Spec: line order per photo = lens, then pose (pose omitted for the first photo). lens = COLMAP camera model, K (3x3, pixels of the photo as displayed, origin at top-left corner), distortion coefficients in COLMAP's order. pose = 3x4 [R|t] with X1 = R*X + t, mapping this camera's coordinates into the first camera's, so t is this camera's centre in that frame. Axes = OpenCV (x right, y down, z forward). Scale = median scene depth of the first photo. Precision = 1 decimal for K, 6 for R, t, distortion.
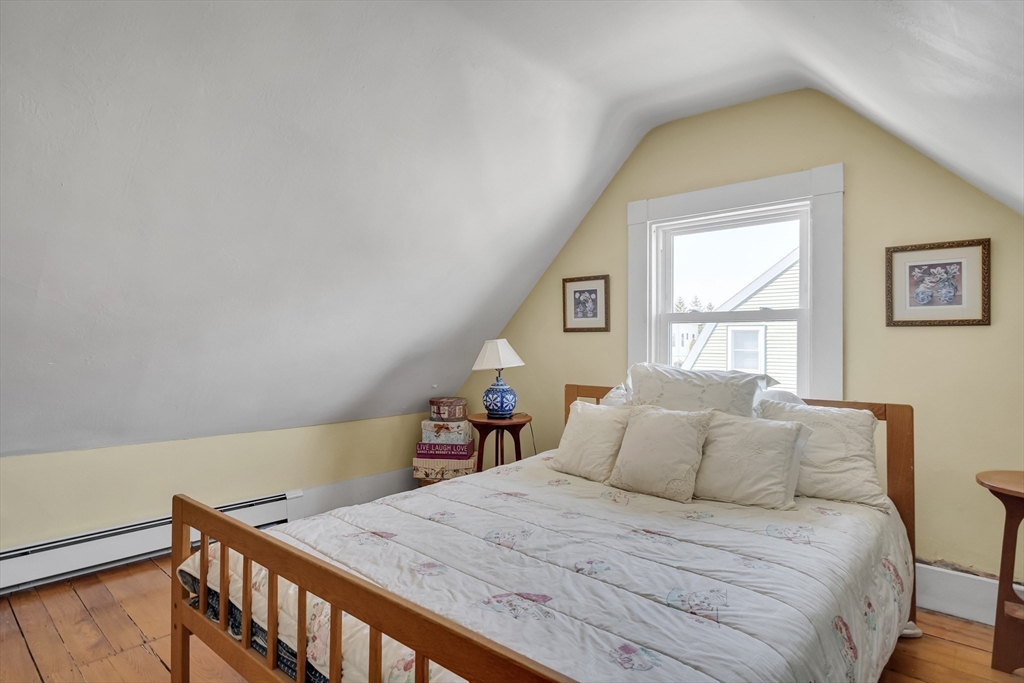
lens RADIAL K [[737.5, 0, 508.8], [0, 737.5, 340.7], [0, 0, 1]] dist [0.005859, 0.000706]
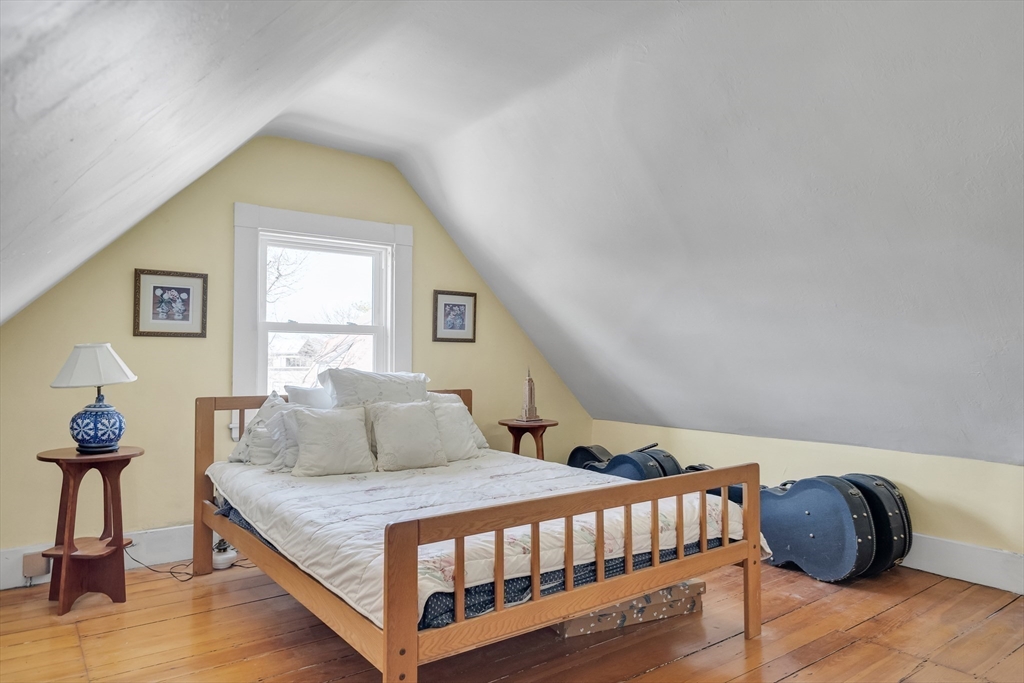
lens RADIAL K [[737.5, 0, 508.8], [0, 737.5, 340.7], [0, 0, 1]] dist [0.005859, 0.000706]
pose [[0.034286, 0.023064, 0.999146, -0.757109], [-0.008451, 0.999705, -0.022787, 0.009463], [-0.999376, -0.007662, 0.034471, 0.596140]]
